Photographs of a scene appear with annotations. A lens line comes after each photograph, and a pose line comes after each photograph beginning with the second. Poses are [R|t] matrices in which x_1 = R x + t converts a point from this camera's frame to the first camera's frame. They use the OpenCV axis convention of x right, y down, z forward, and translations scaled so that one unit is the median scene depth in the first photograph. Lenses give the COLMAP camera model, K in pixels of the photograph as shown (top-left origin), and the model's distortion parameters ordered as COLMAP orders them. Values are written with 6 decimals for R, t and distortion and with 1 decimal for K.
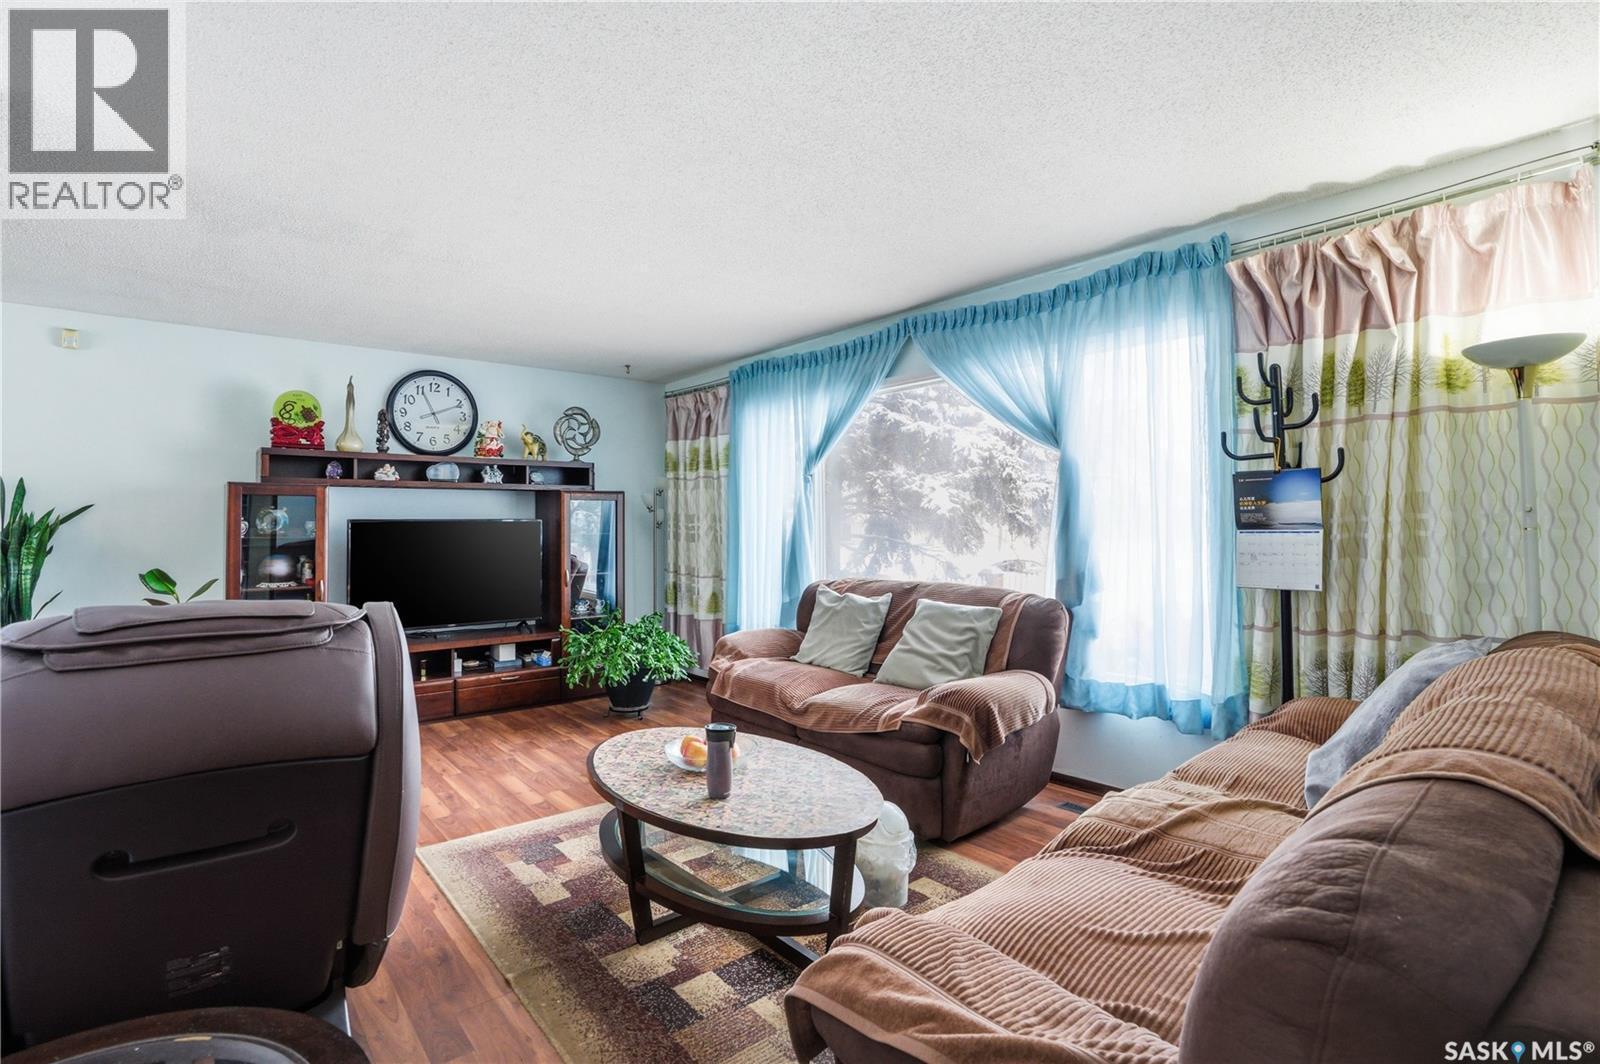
lens RADIAL K [[740.1, 0, 795.1], [0, 740.1, 527.7], [0, 0, 1]] dist [-0.074452, 0.028765]
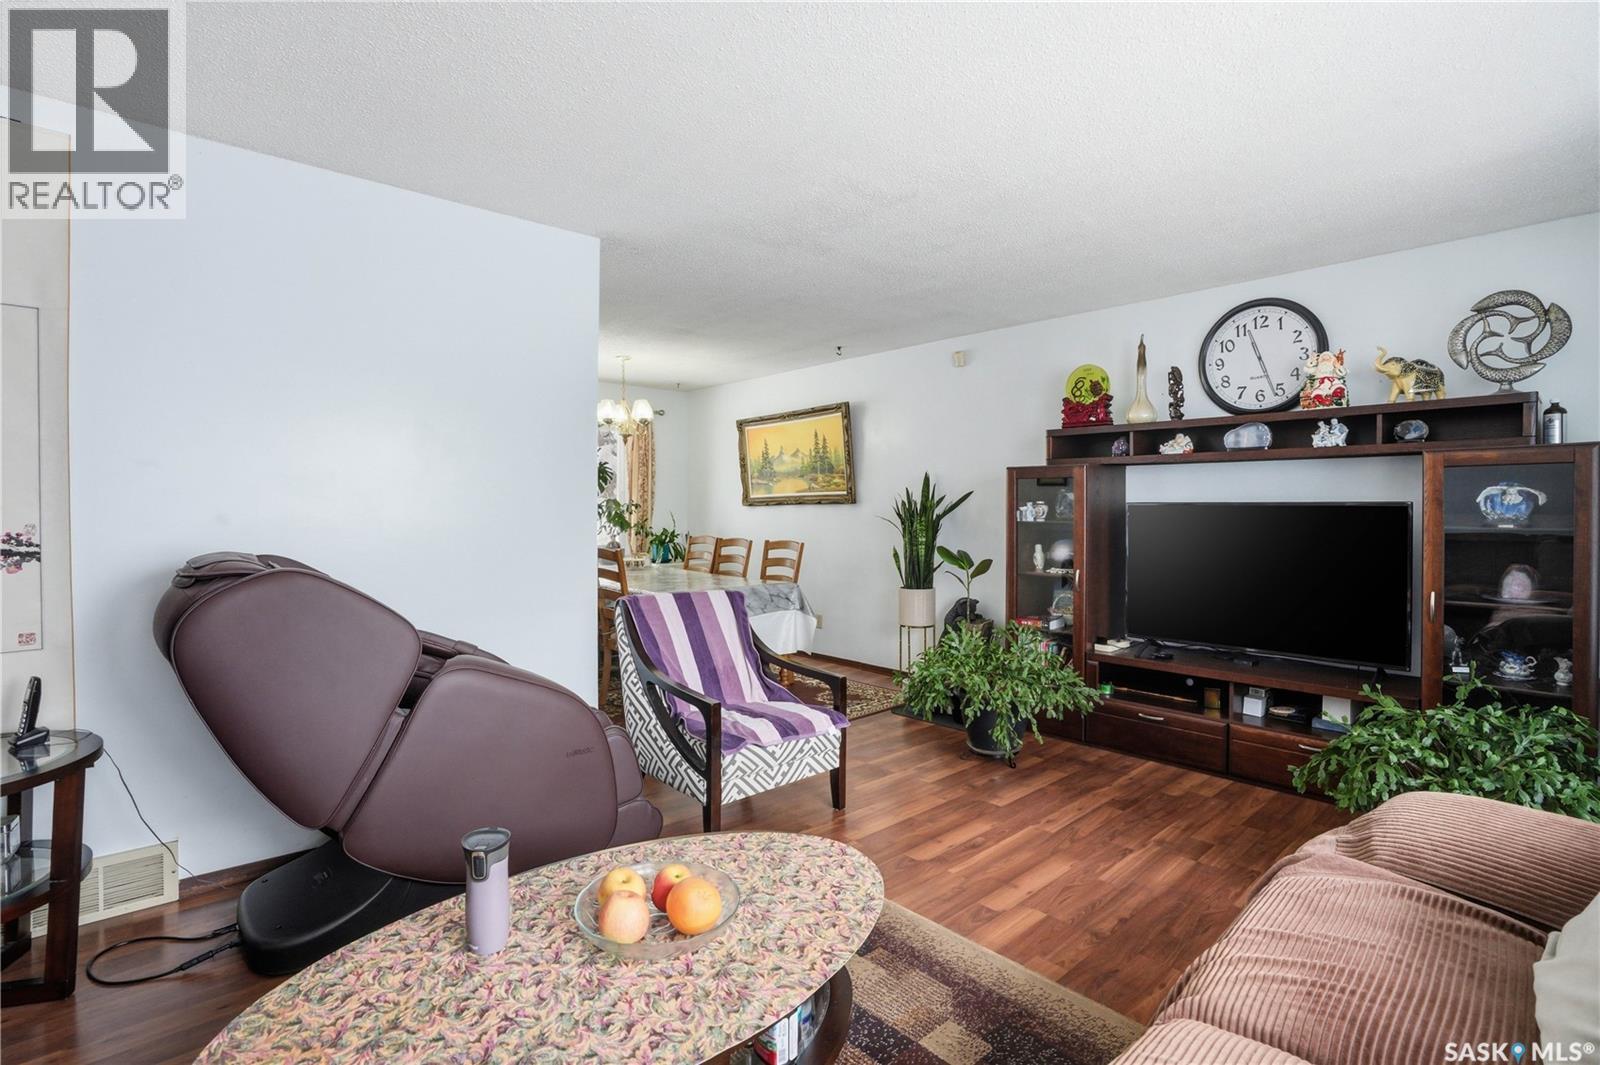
lens RADIAL K [[740.1, 0, 795.1], [0, 740.1, 528.2], [0, 0, 1]] dist [-0.074452, 0.028765]
pose [[0.048658, 0.032681, -0.998281, 0.279666], [-0.007643, 0.999448, 0.032346, -0.007677], [0.998786, 0.006056, 0.048881, 0.673407]]
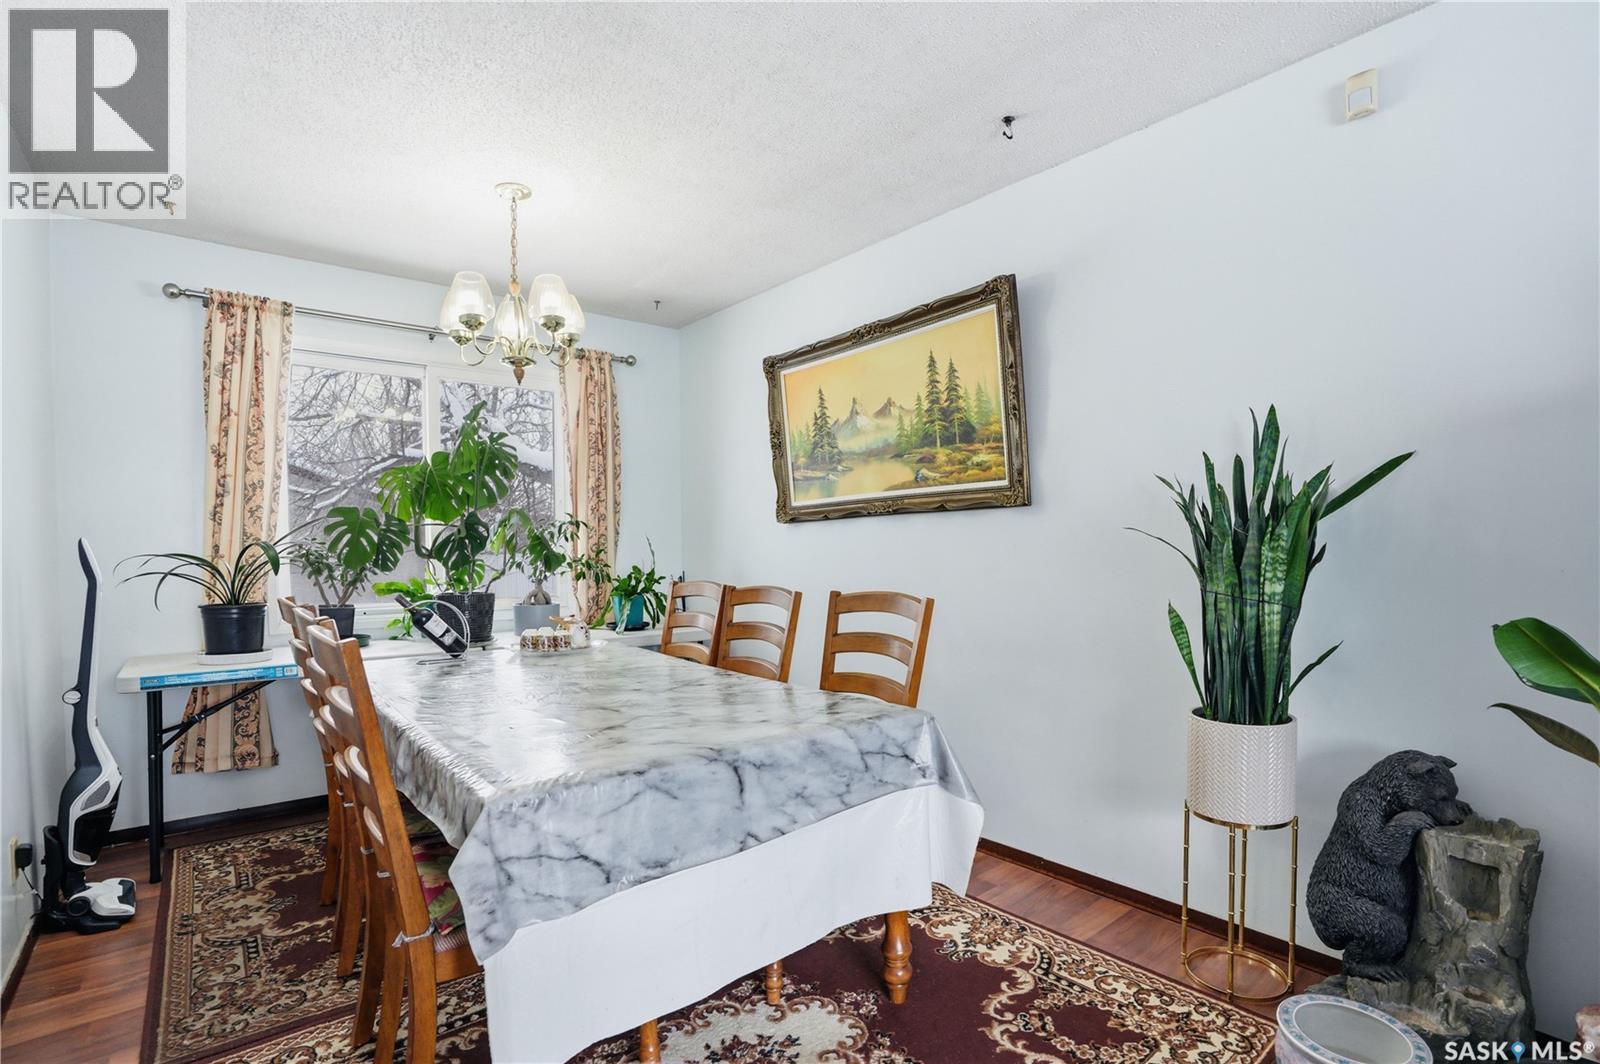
lens RADIAL K [[740.1, 0, 795.1], [0, 740.1, 527.7], [0, 0, 1]] dist [-0.074452, 0.028765]
pose [[0.006312, -0.017829, -0.999821, -0.586691], [0.004371, 0.999832, -0.017801, 0.021893], [0.999971, -0.004258, 0.006389, 0.650223]]
